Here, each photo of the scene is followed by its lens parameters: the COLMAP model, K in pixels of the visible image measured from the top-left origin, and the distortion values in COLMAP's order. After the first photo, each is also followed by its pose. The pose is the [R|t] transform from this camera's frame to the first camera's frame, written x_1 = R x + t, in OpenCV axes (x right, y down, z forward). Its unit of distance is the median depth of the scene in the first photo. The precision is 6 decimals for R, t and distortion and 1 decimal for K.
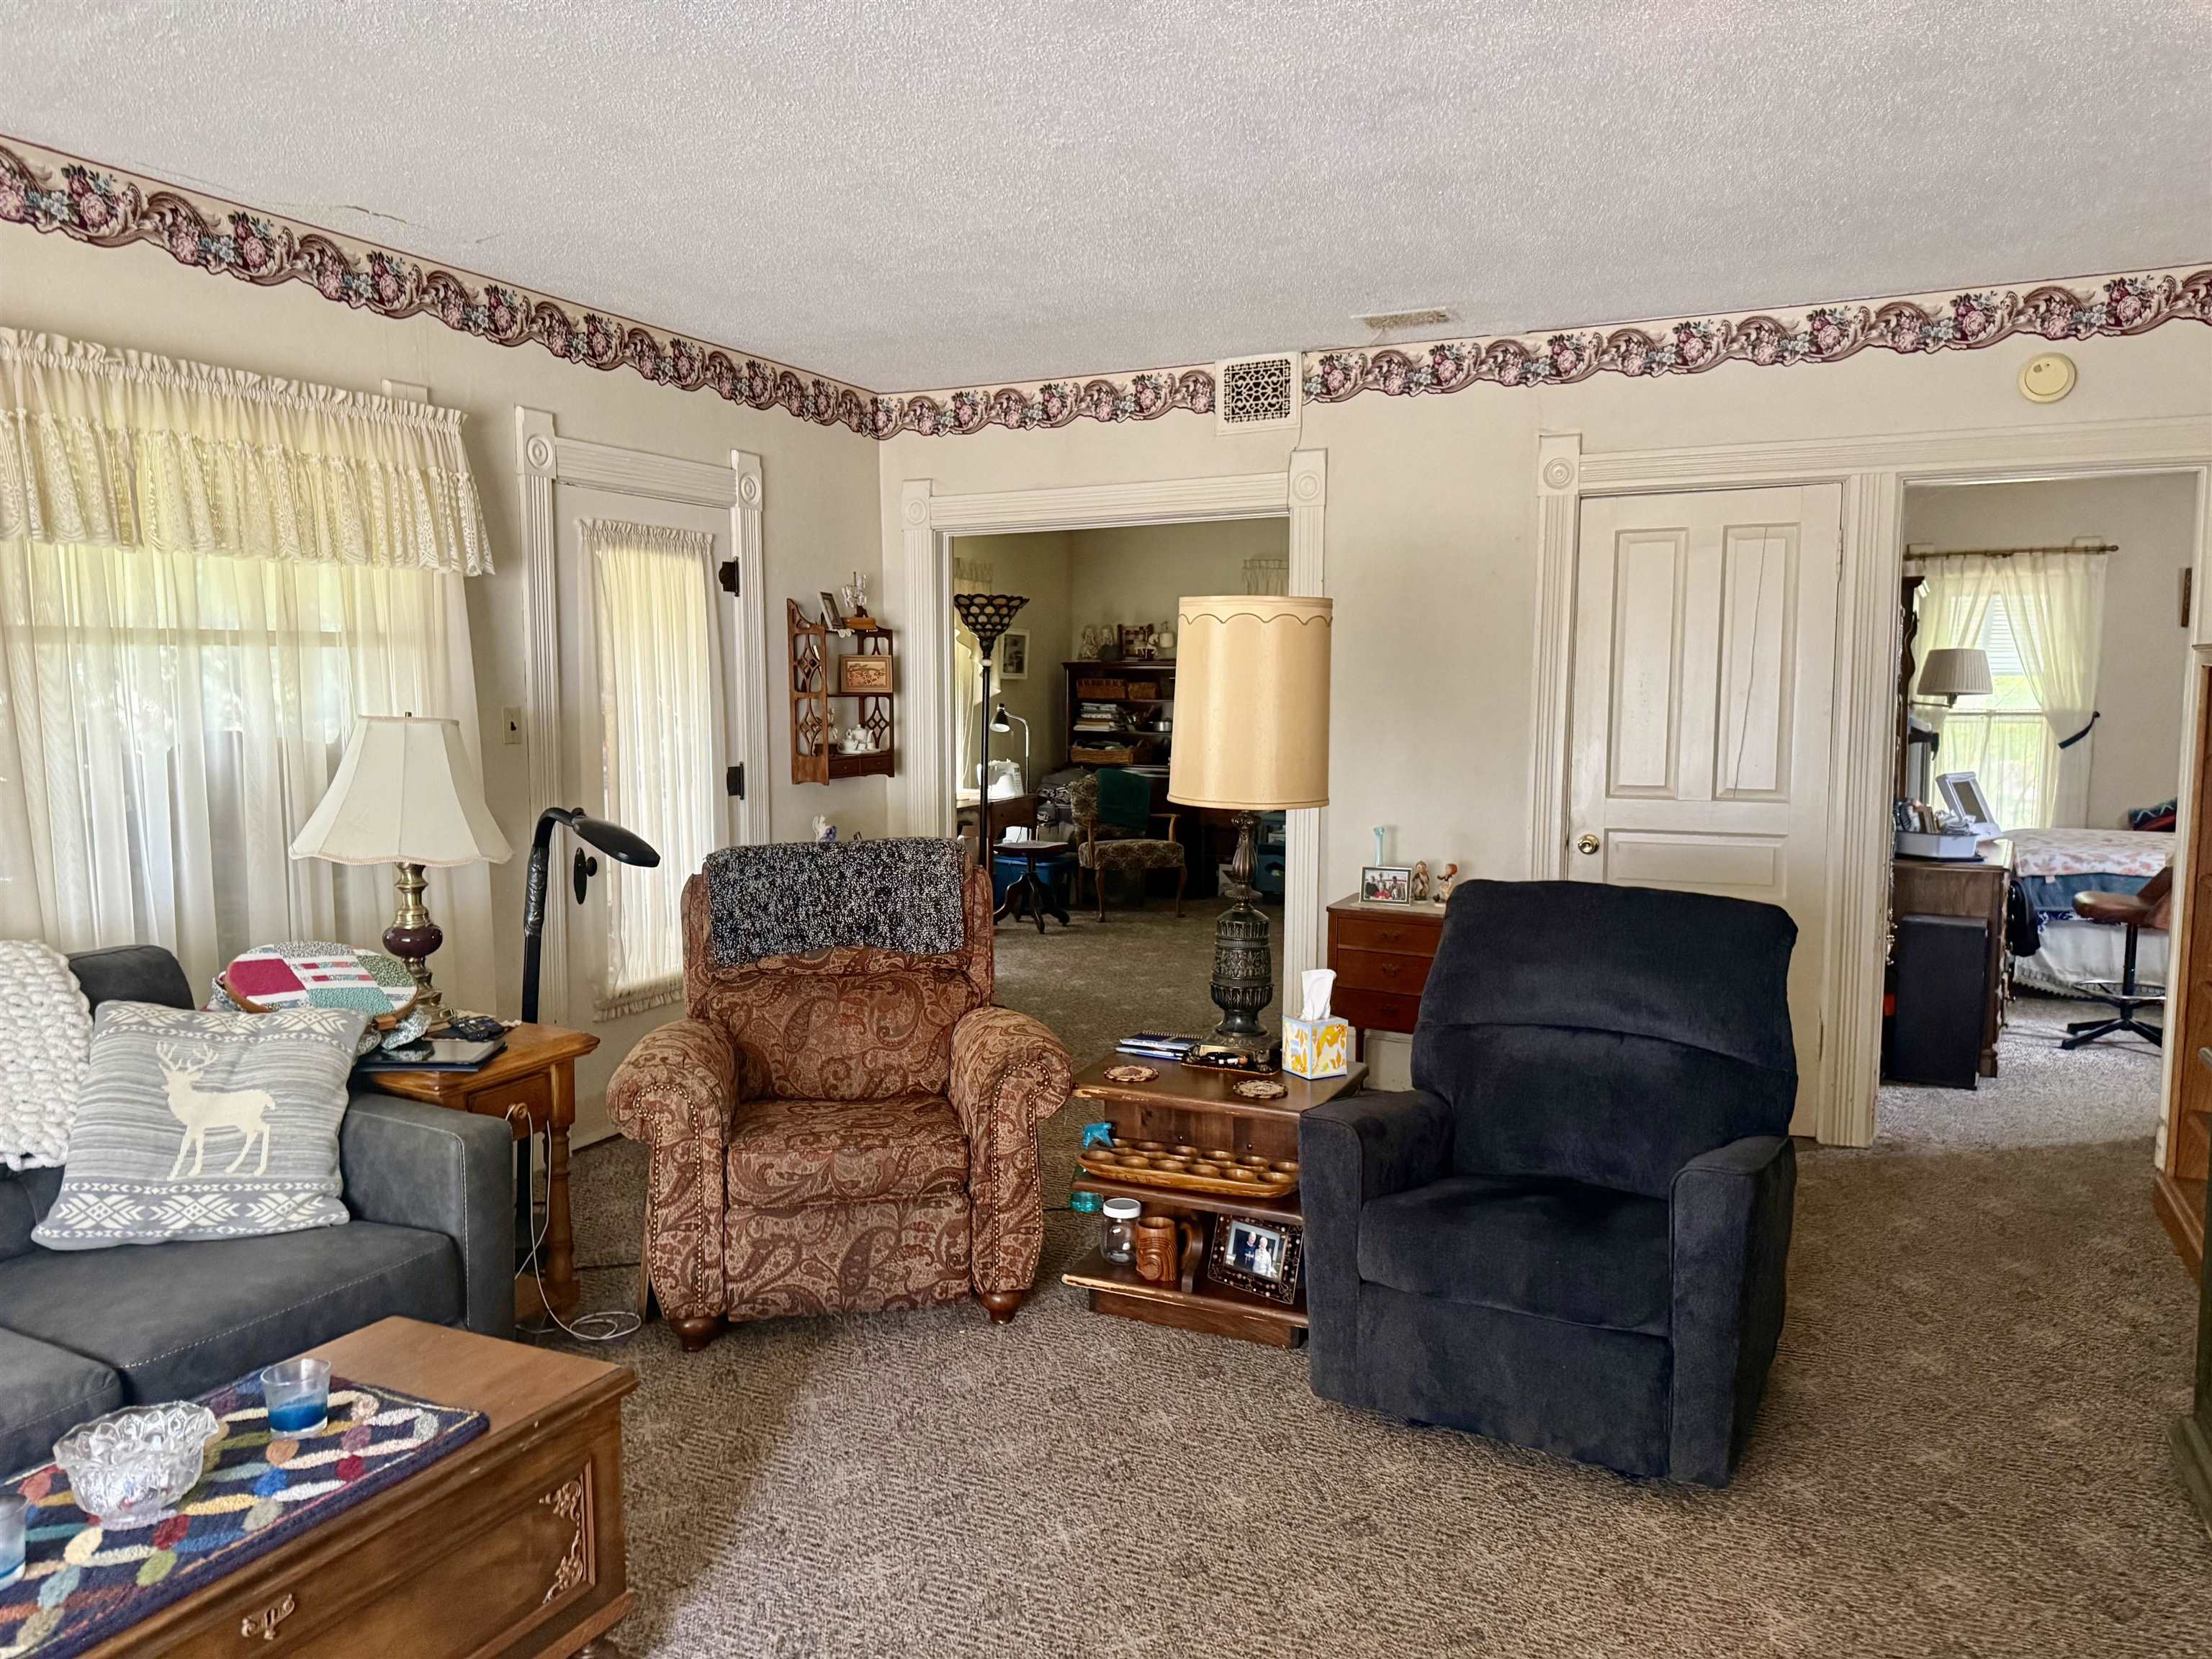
lens RADIAL K [[1553.1, 0, 1104.6], [0, 1553.1, 829.6], [0, 0, 1]] dist [0.049412, -0.055871]
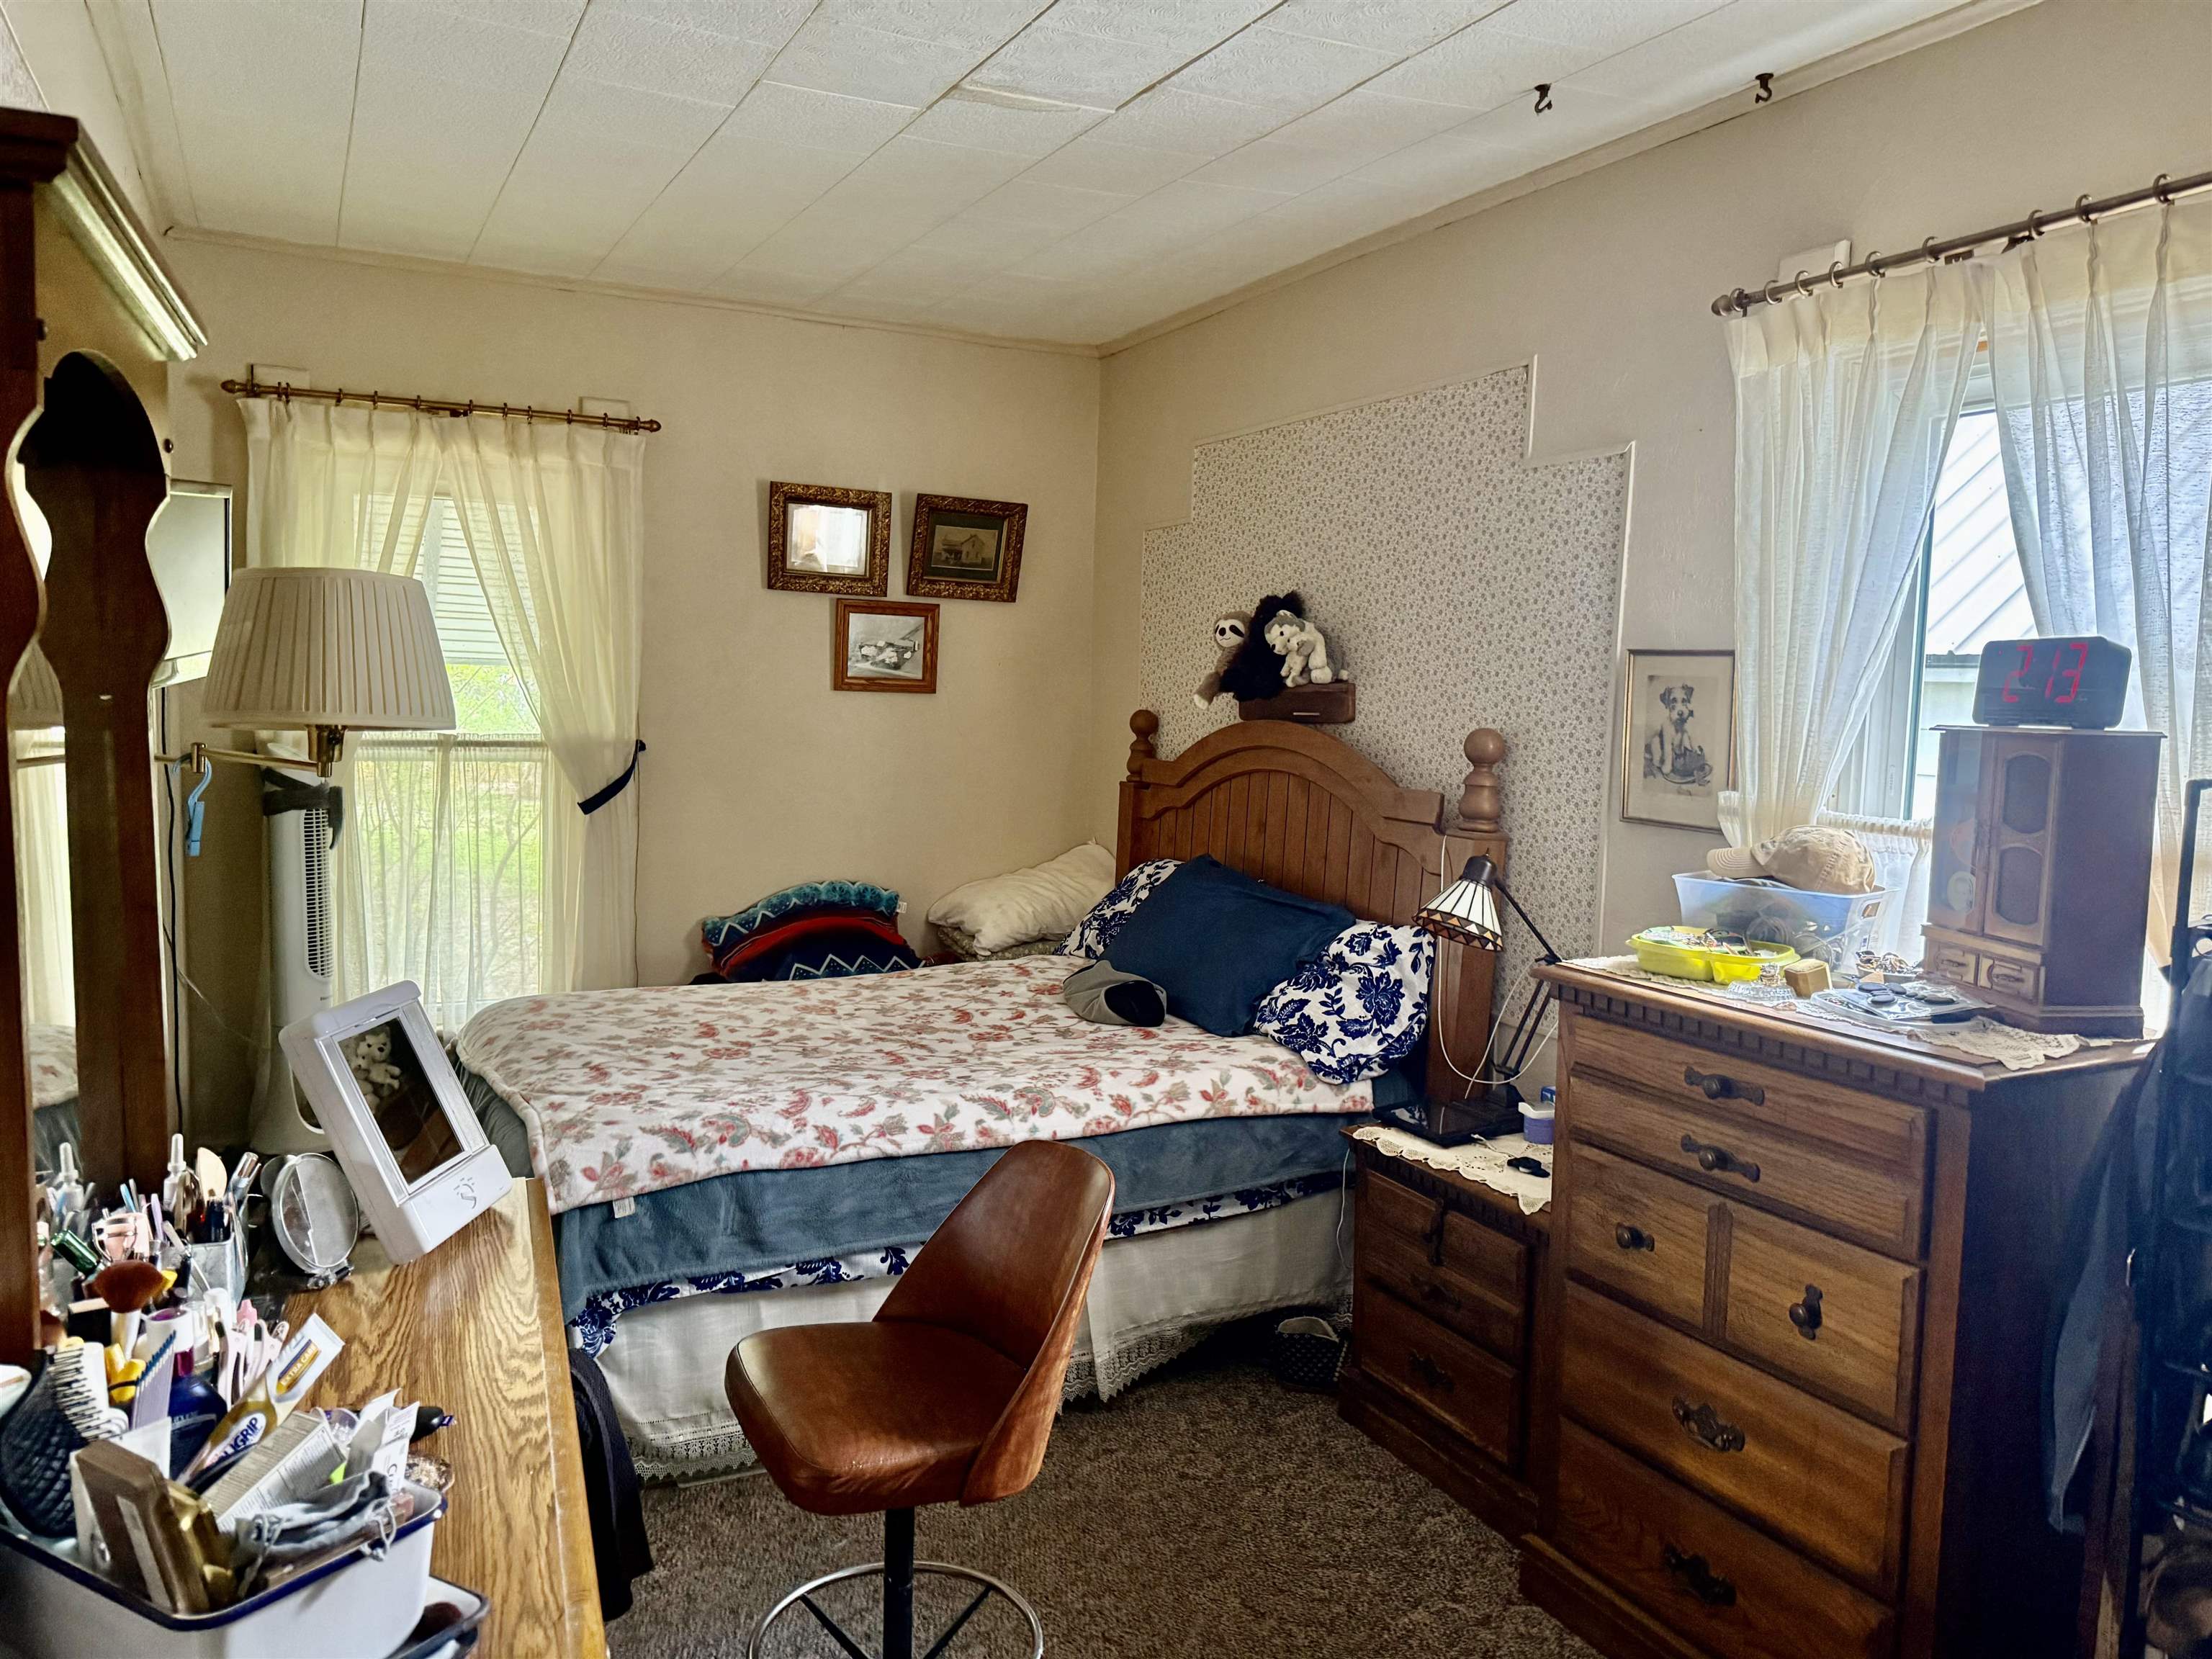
lens RADIAL K [[1553.1, 0, 1095.4], [0, 1553.1, 834.1], [0, 0, 1]] dist [0.049412, -0.055871]
pose [[0.616763, -0.053272, 0.785344, 0.316439], [0.045116, 0.998460, 0.032297, -0.053773], [-0.785855, 0.015512, 0.618216, 0.560934]]
